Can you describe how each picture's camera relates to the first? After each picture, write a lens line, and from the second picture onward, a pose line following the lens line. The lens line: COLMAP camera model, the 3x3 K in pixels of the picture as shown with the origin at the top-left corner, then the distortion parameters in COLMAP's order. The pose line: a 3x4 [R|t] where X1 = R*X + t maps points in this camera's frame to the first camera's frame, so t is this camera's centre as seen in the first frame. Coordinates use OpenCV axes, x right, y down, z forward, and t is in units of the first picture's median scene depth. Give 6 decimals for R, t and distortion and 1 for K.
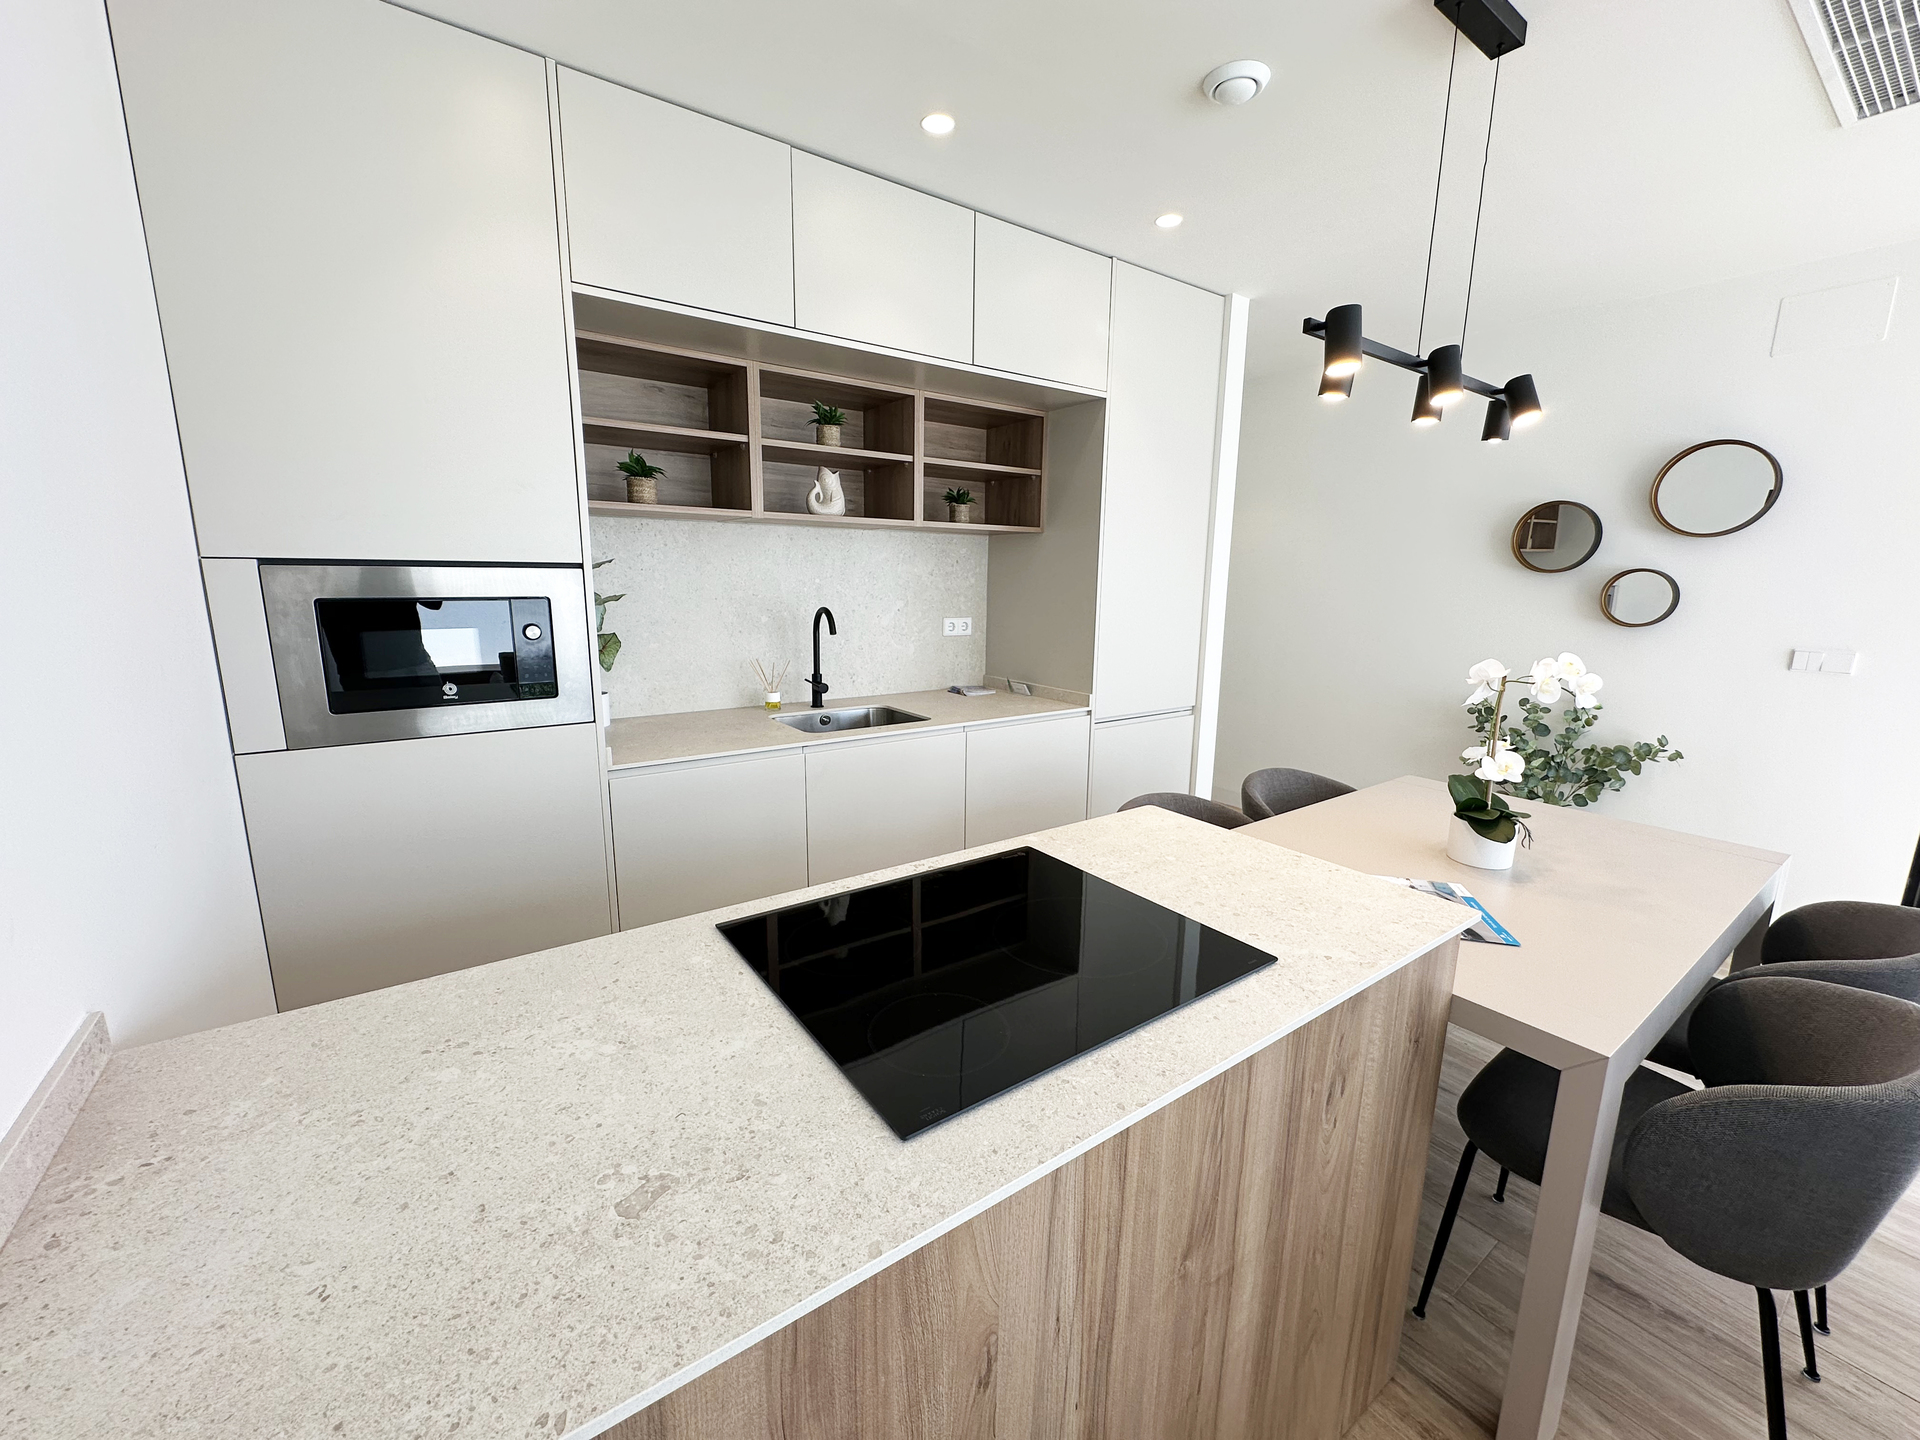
lens RADIAL K [[770.5, 0, 960.8], [0, 770.5, 716.1], [0, 0, 1]] dist [-0.002241, 0.000936]
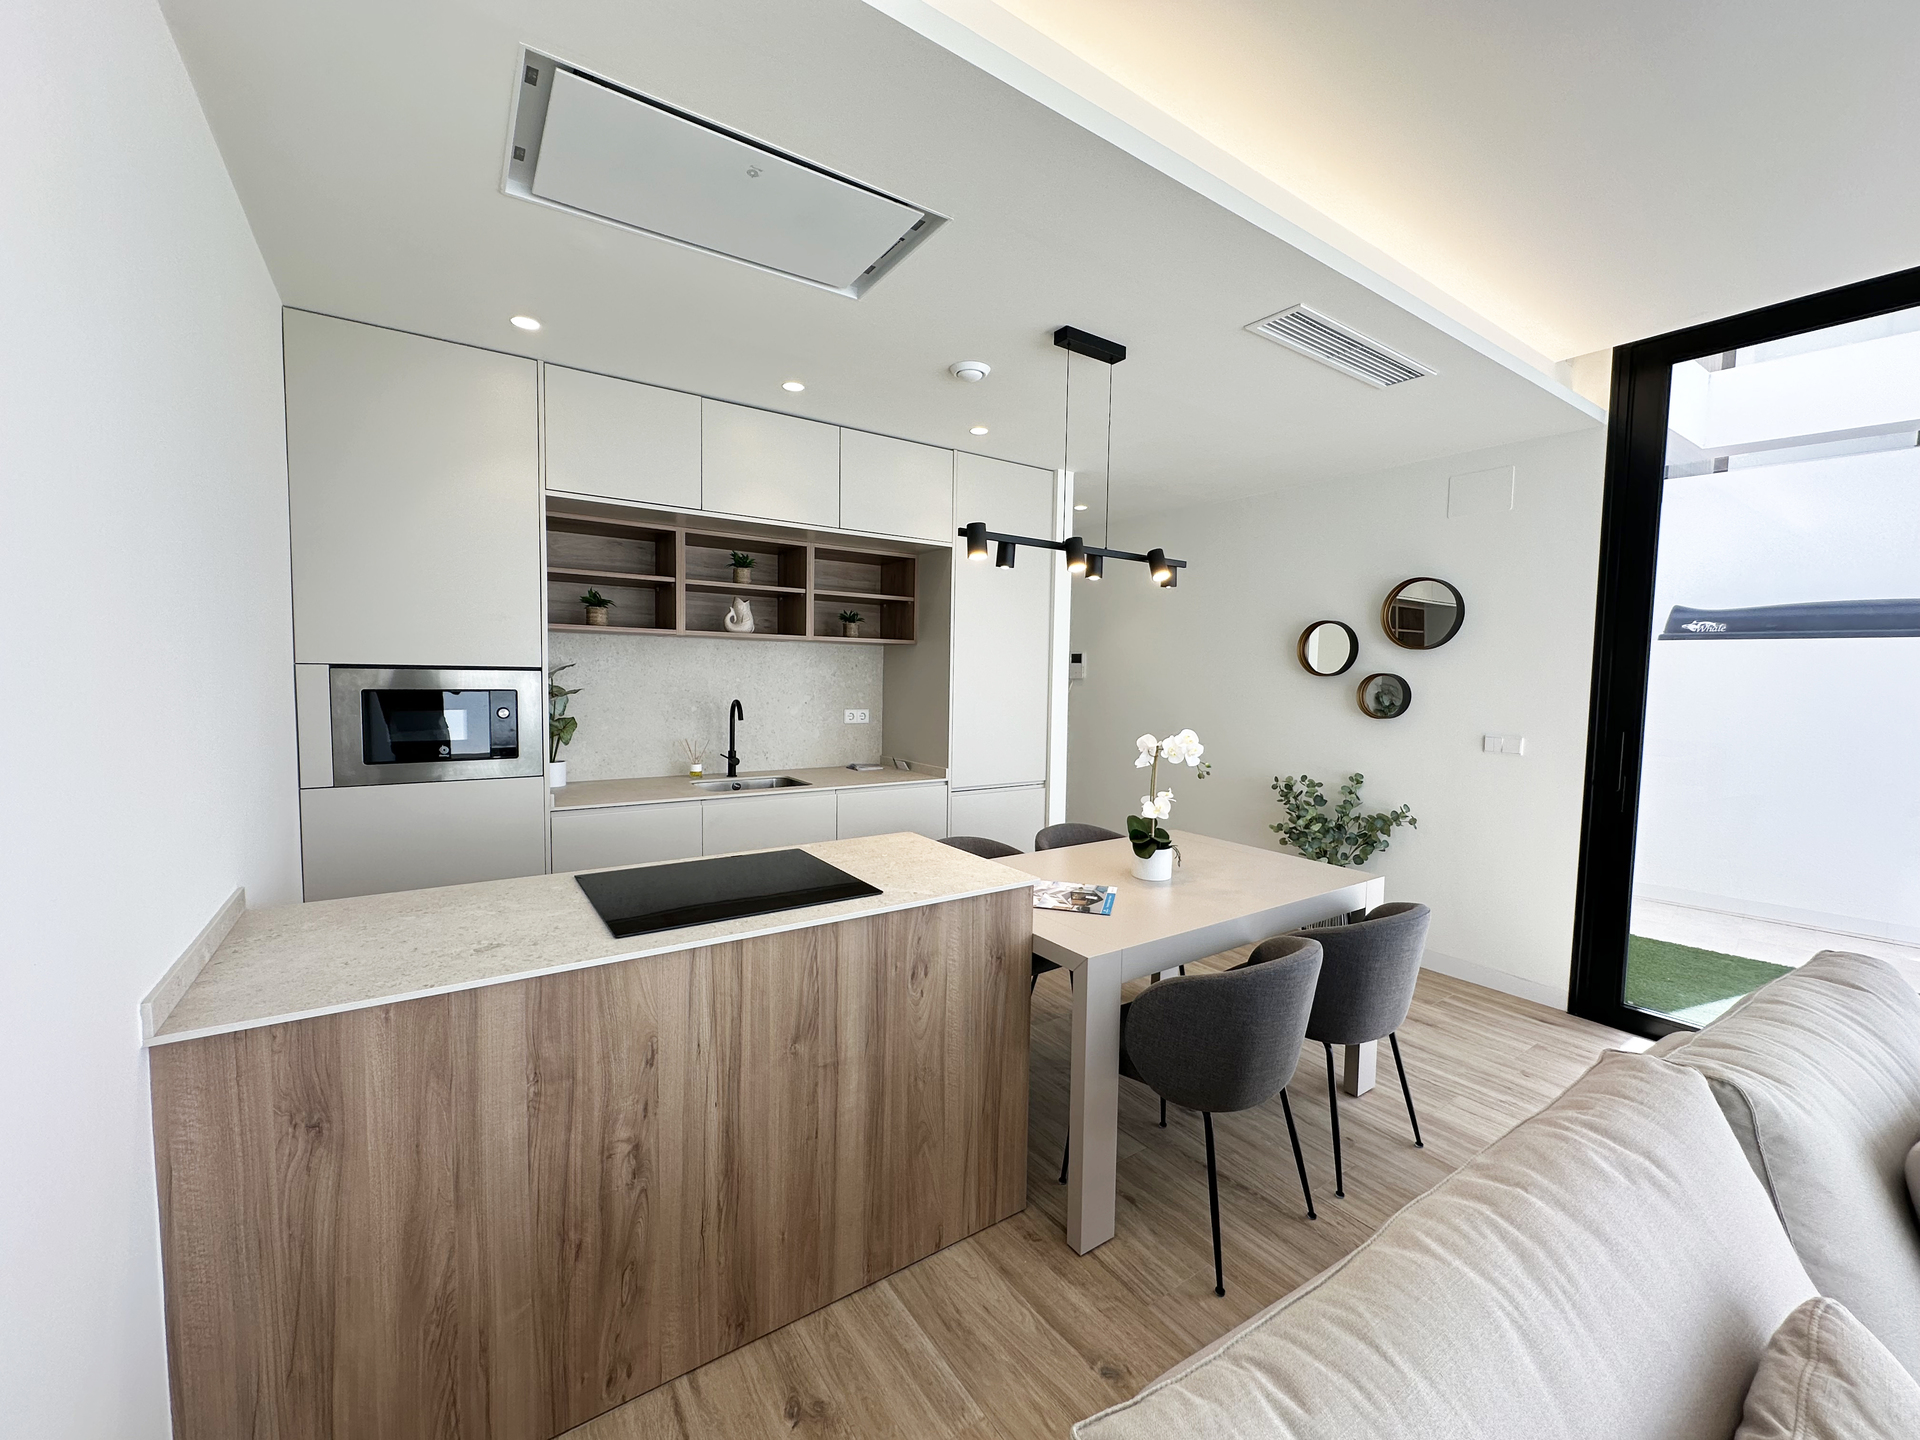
lens RADIAL K [[770.5, 0, 962.2], [0, 770.5, 716.3], [0, 0, 1]] dist [-0.002241, 0.000936]
pose [[0.999809, 0.005059, -0.018863, 0.351436], [-0.007434, 0.991737, -0.128069, 0.079487], [0.018059, 0.128185, 0.991586, -0.447962]]
